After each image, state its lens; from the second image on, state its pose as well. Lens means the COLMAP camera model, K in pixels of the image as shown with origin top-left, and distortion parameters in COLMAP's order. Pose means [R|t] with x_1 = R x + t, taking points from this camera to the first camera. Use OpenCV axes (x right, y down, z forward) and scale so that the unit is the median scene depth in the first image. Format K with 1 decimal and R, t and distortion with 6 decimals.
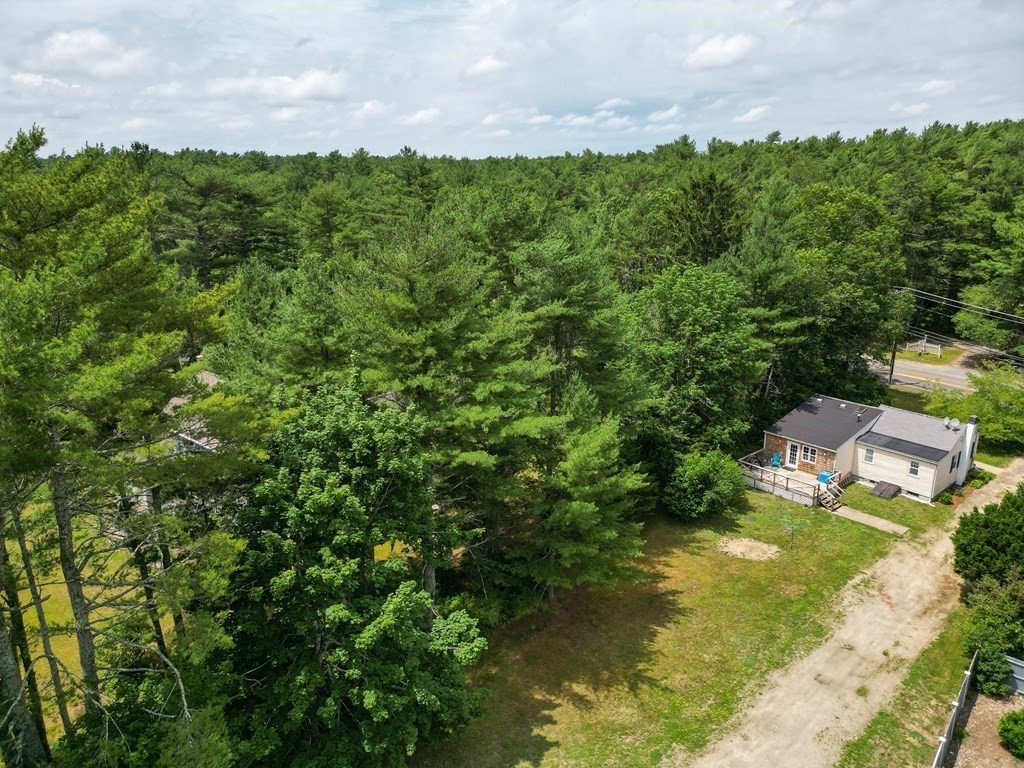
lens RADIAL K [[722.8, 0, 516.7], [0, 722.8, 387.4], [0, 0, 1]] dist [0.072092, -0.069277]
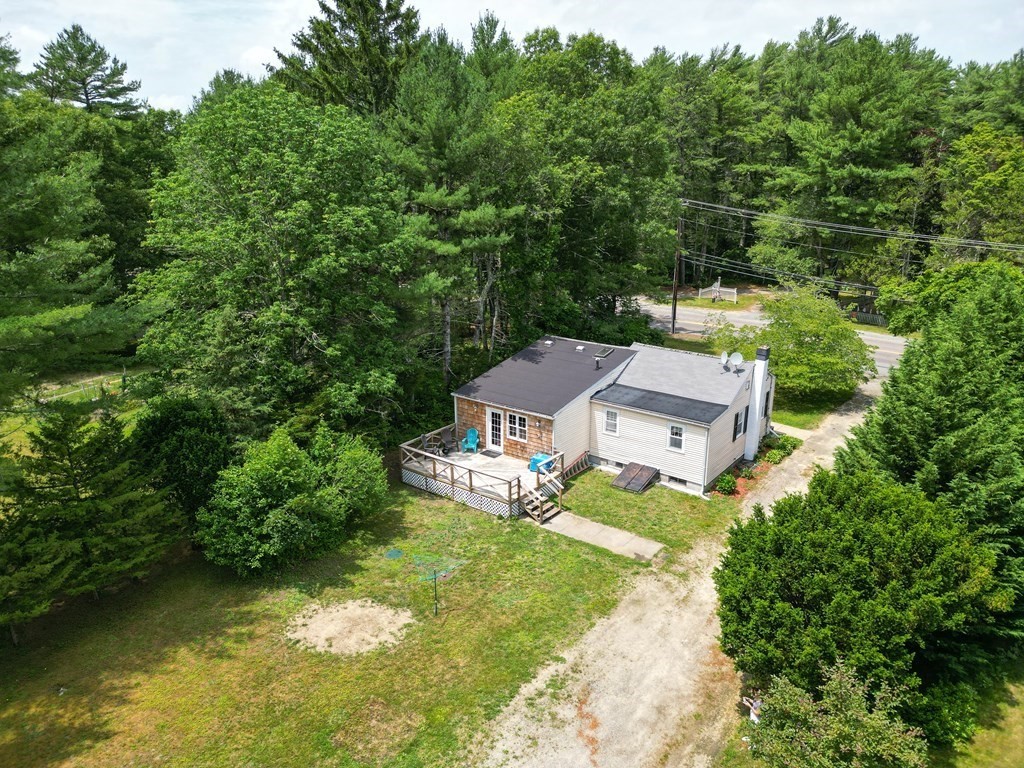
lens RADIAL K [[722.3, 0, 512.0], [0, 722.3, 384.0], [0, 0, 1]] dist [0.074973, -0.064322]
pose [[0.980185, -0.051005, 0.191404, 0.297541], [0.052123, 0.998640, -0.000803, 0.059628], [-0.191102, 0.010763, 0.981511, 0.442947]]
